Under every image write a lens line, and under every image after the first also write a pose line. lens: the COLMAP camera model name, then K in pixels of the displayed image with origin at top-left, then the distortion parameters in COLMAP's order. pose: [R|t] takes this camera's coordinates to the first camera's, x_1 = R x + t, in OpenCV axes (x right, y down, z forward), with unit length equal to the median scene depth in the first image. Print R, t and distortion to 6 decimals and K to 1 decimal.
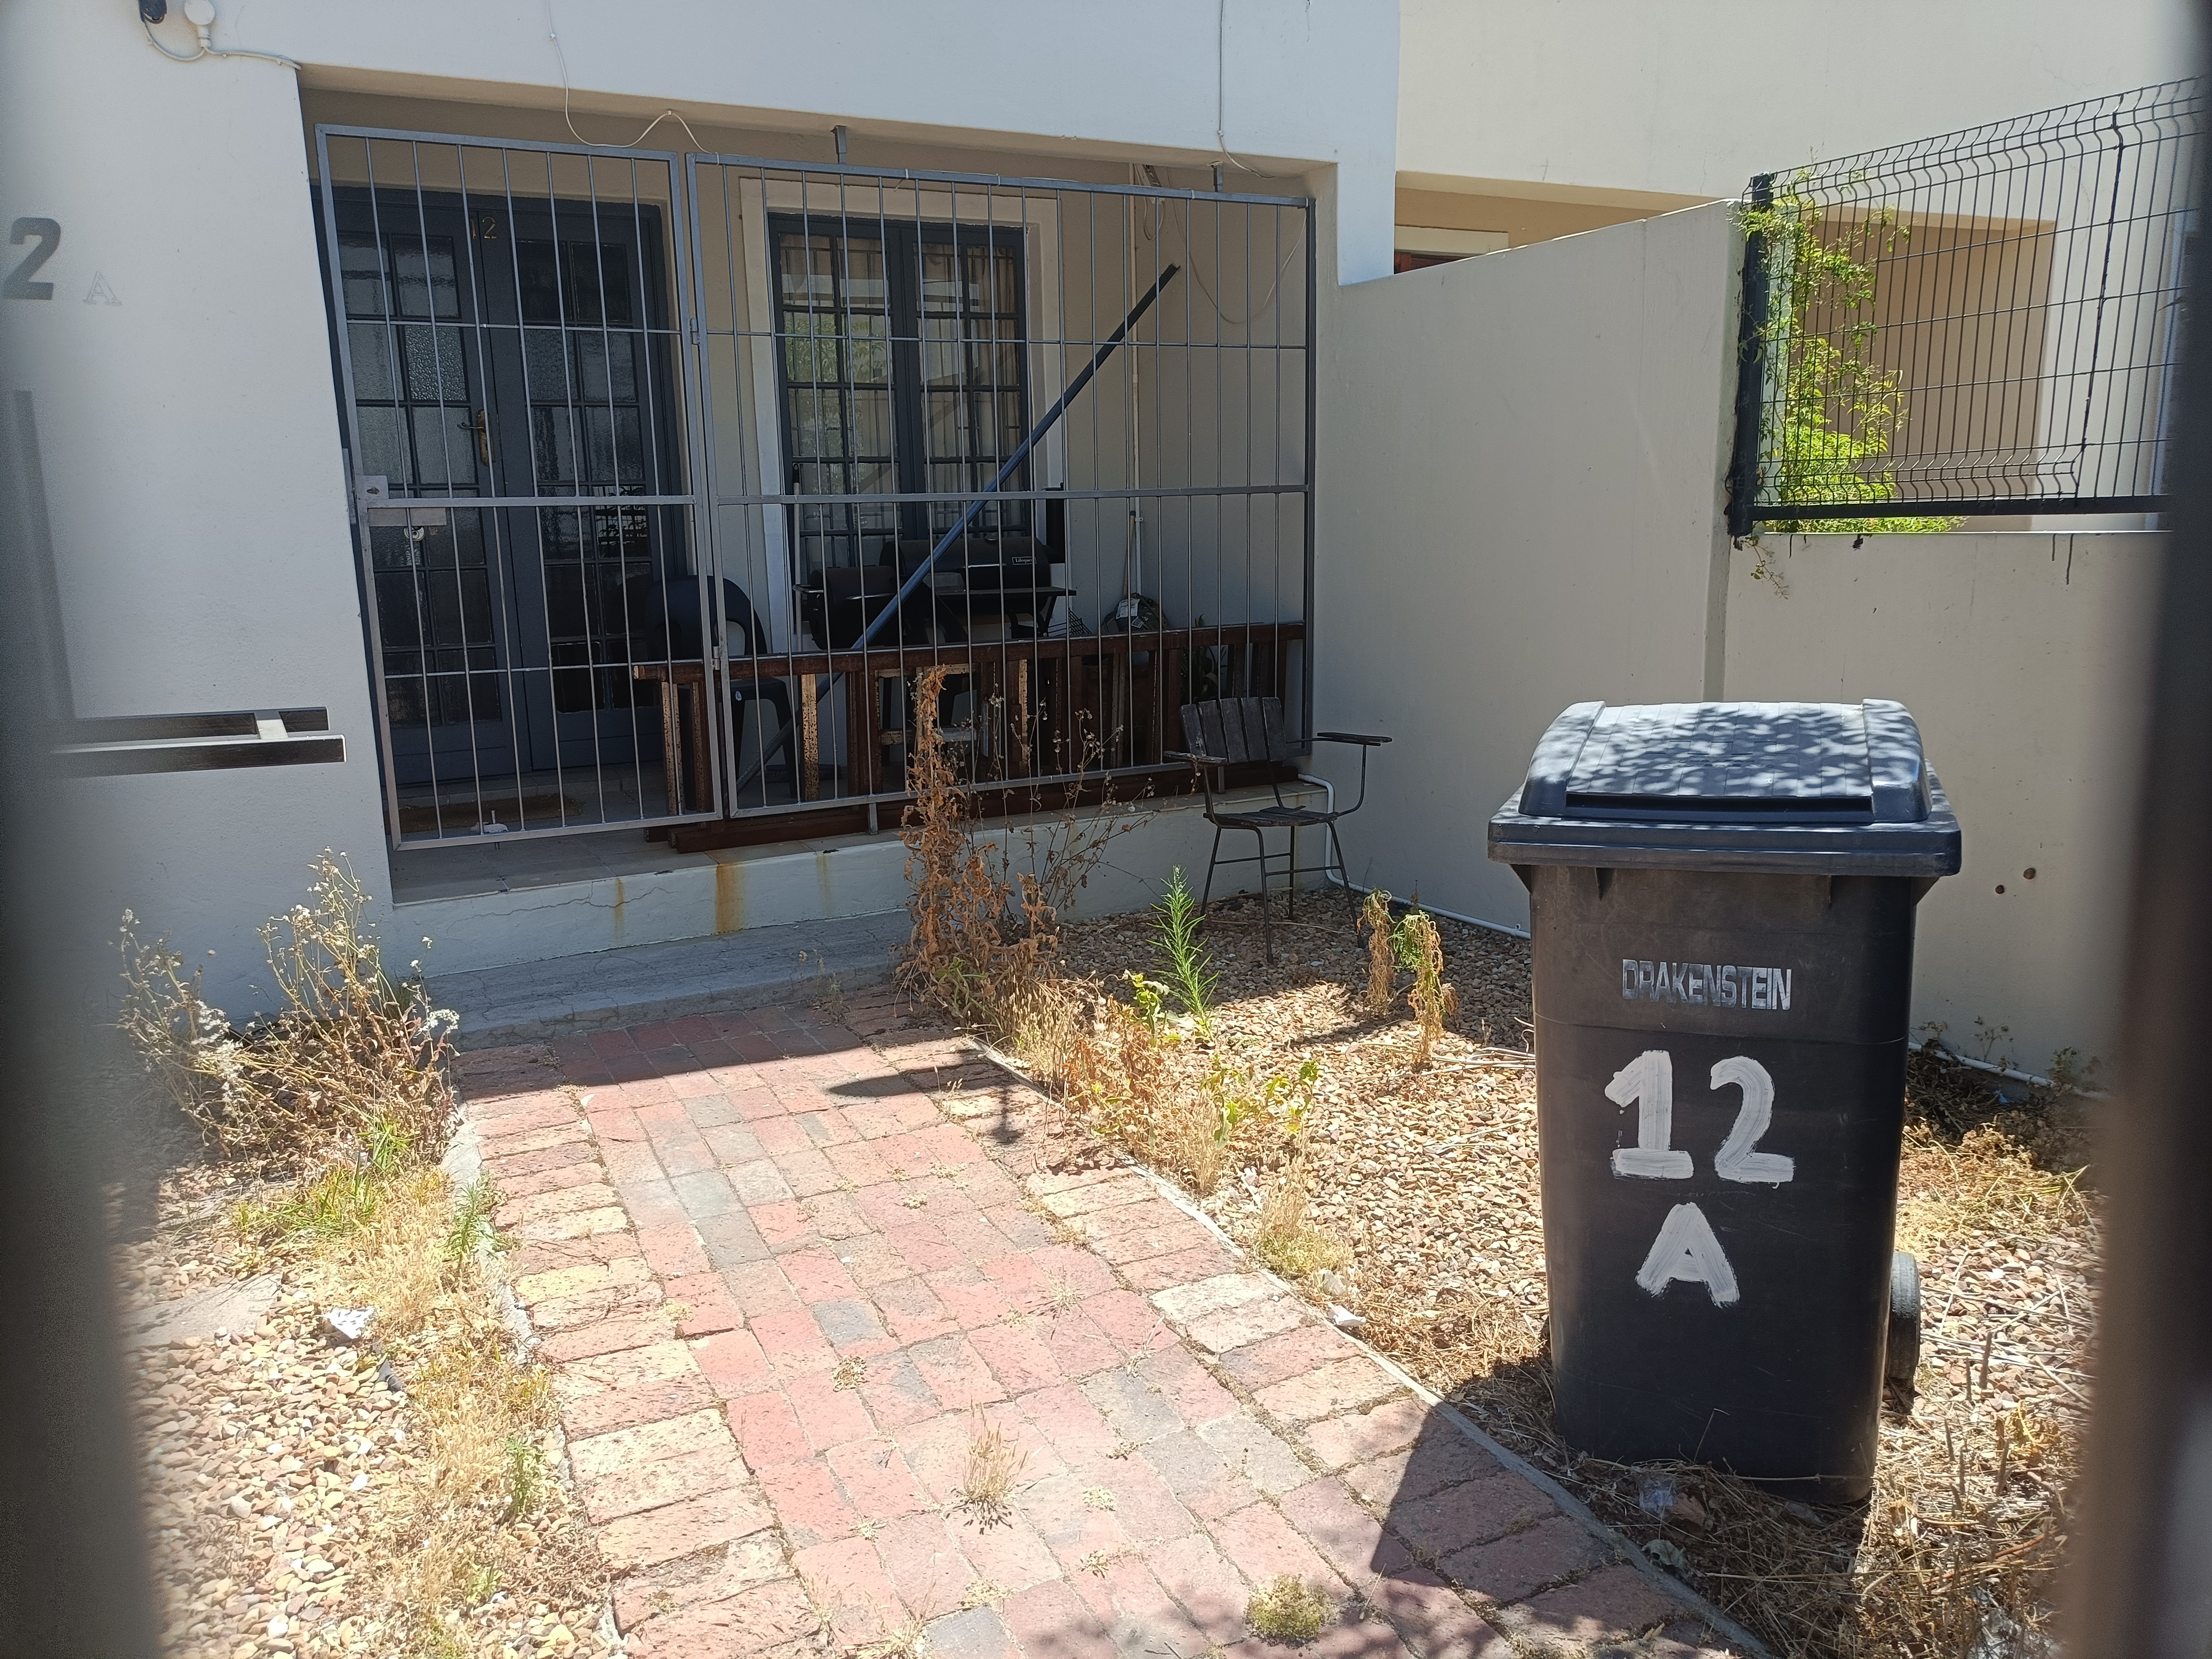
lens RADIAL K [[1642.4, 0, 1122.5], [0, 1642.4, 847.7], [0, 0, 1]] dist [0.040578, -0.028303]
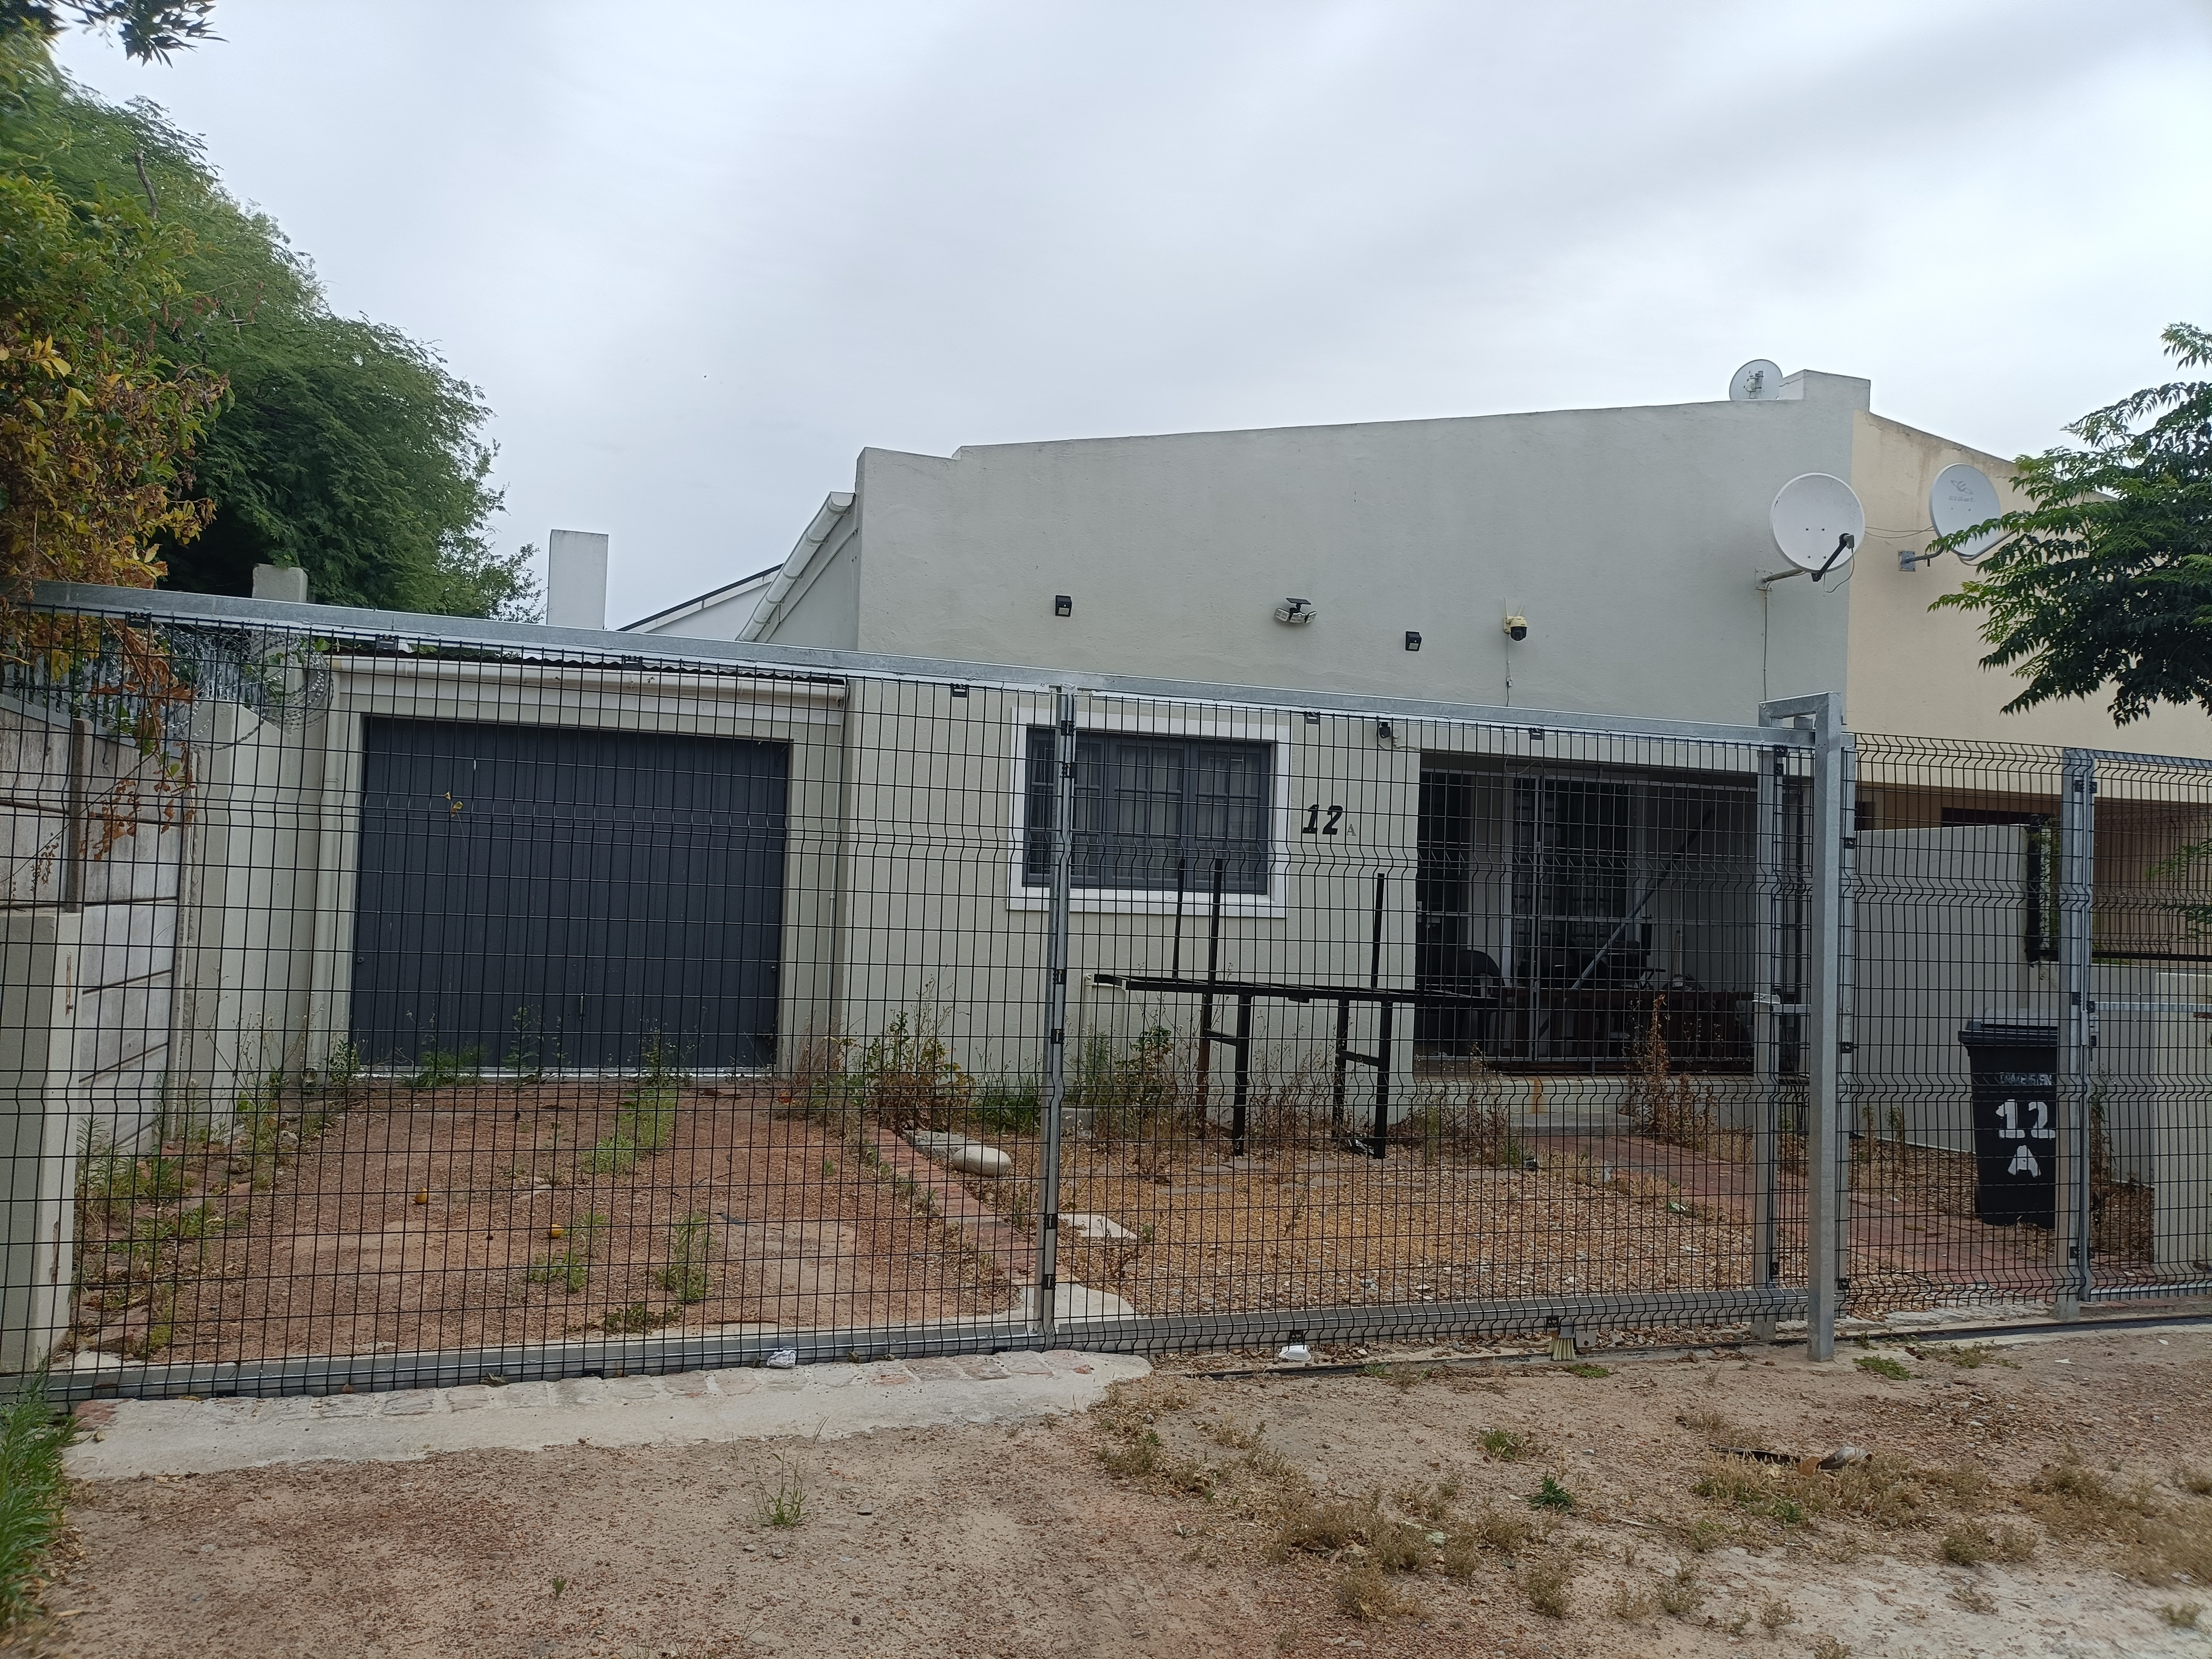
lens RADIAL K [[1642.4, 0, 1100.5], [0, 1642.4, 820.3], [0, 0, 1]] dist [0.040578, -0.028303]
pose [[0.984067, 0.045329, -0.171925, -0.506880], [-0.087604, 0.965051, -0.246987, 0.301101], [0.154721, 0.258113, 0.953645, -1.423346]]
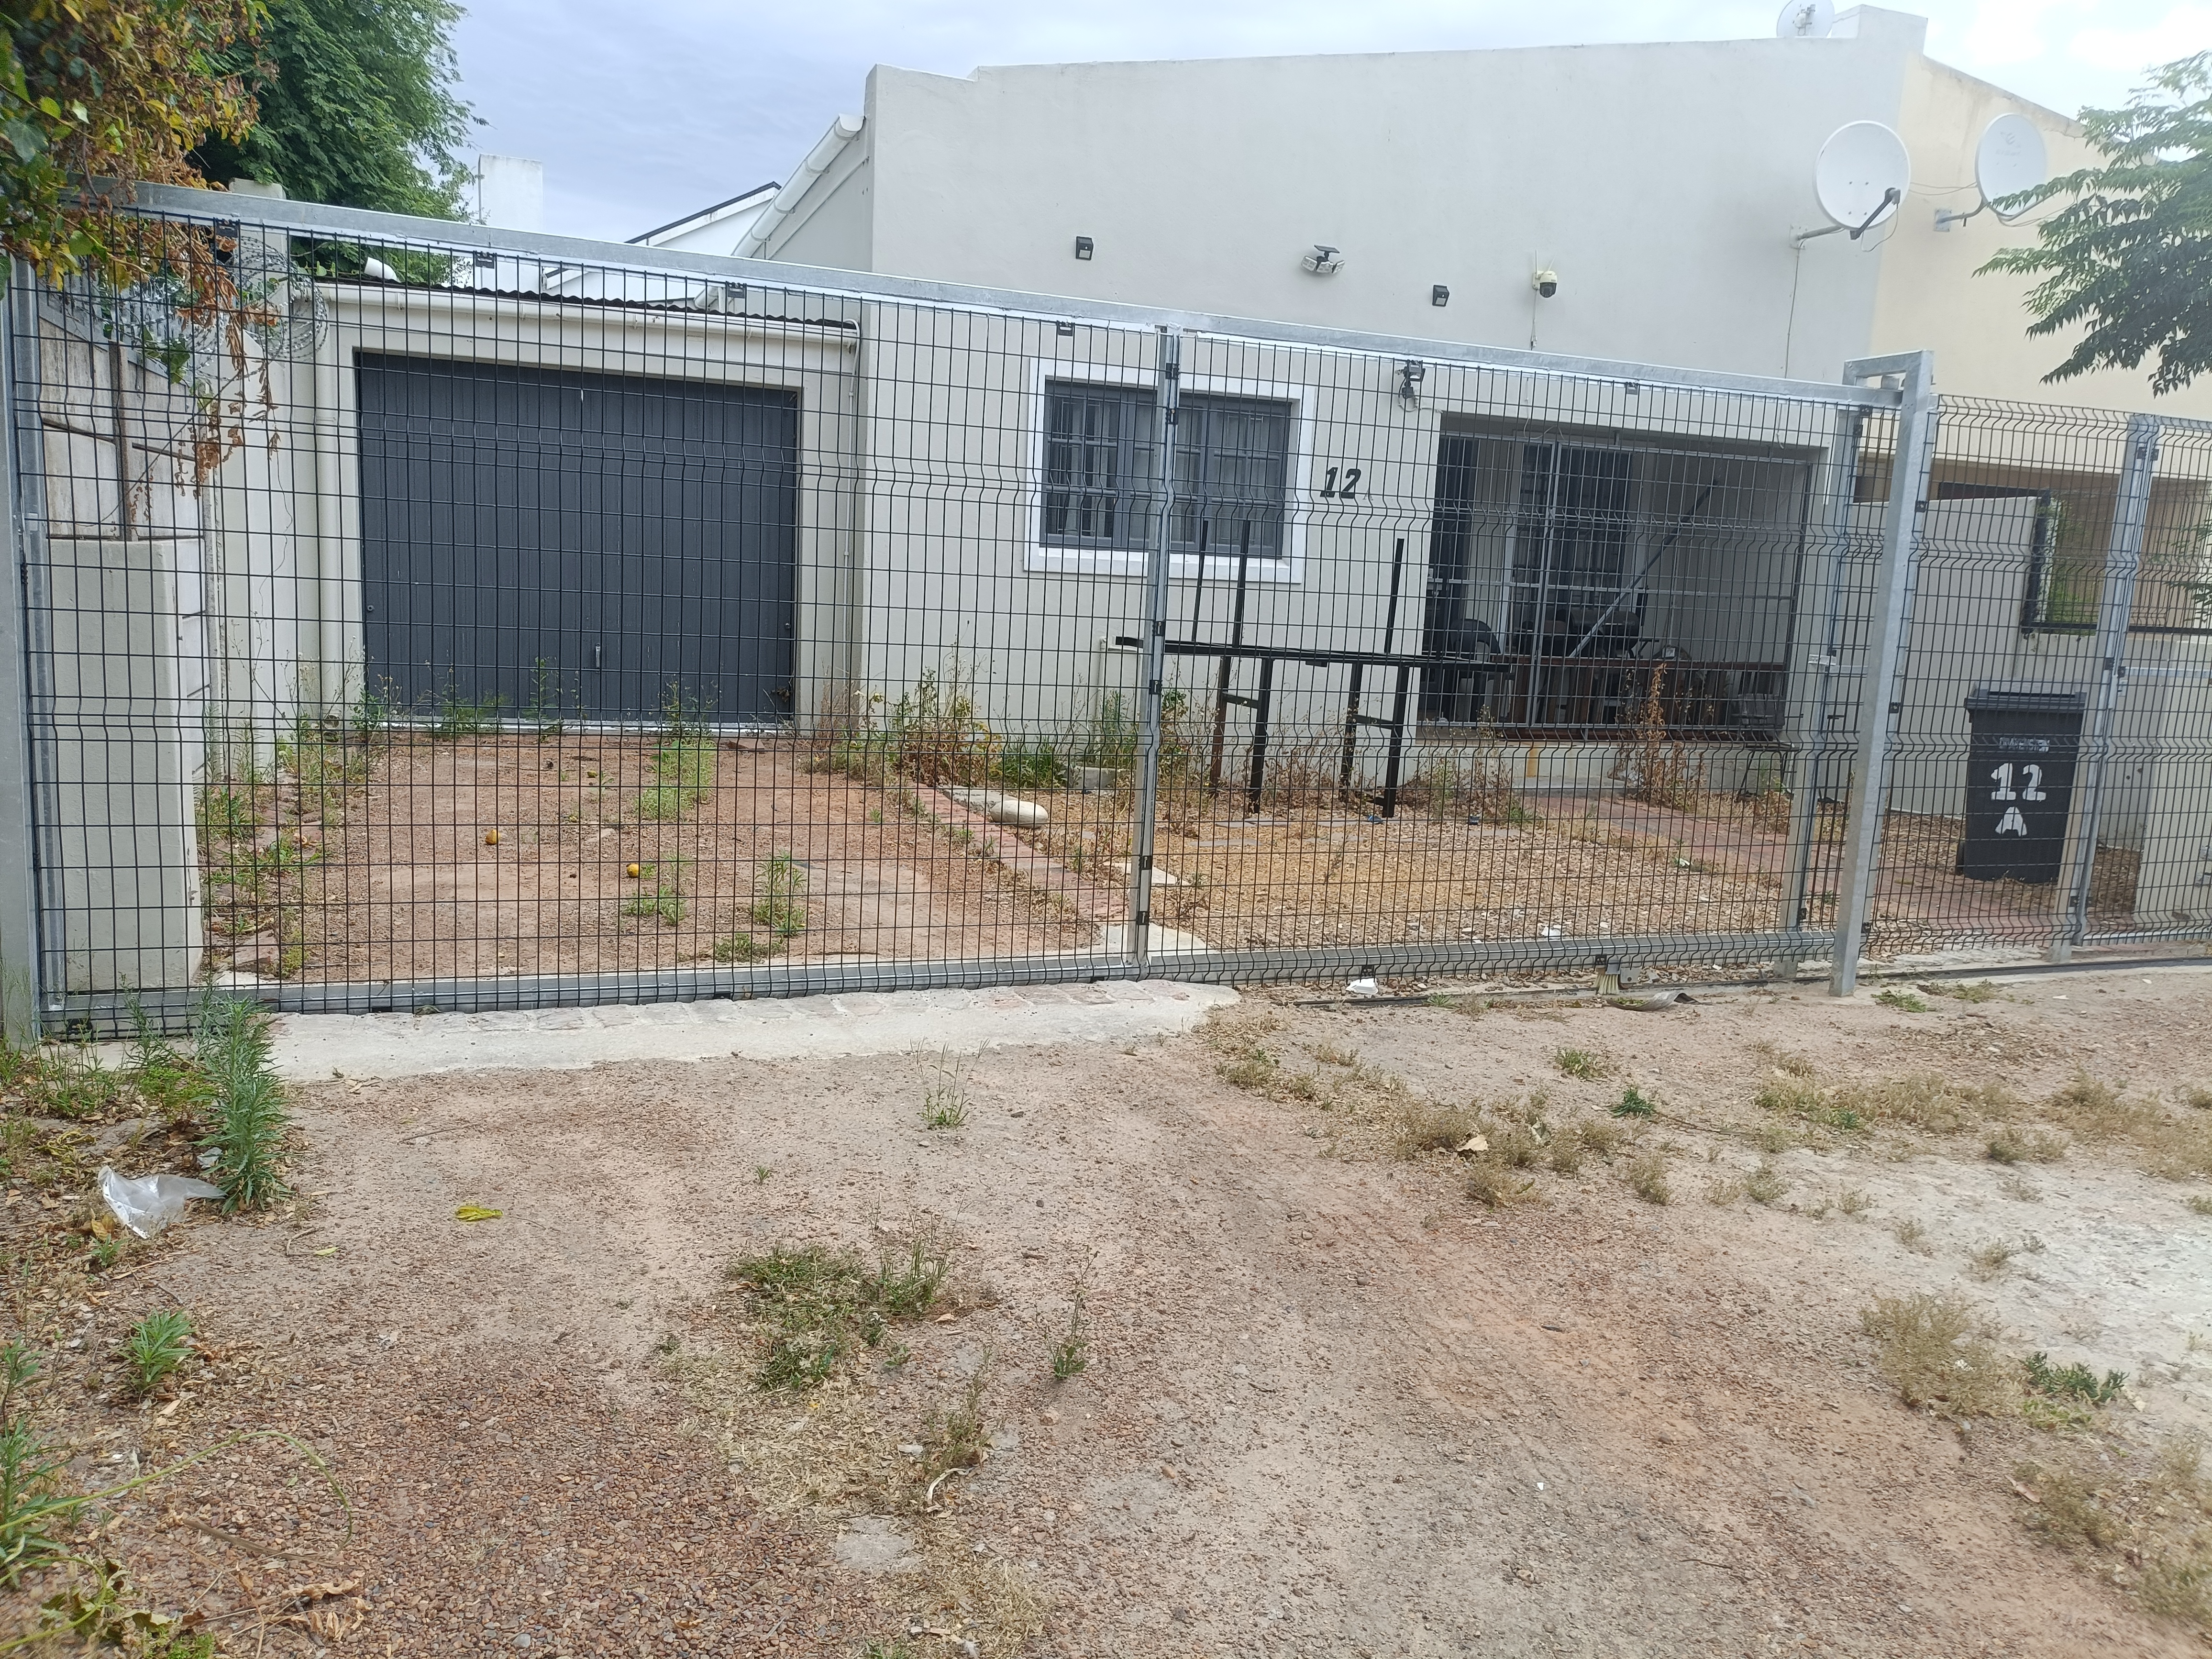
lens RADIAL K [[1642.4, 0, 1102.7], [0, 1642.4, 813.7], [0, 0, 1]] dist [0.040578, -0.028303]
pose [[0.988826, 0.087721, -0.120536, -0.610349], [-0.095396, 0.993663, -0.059442, 0.327680], [0.114558, 0.070276, 0.990928, -1.447365]]
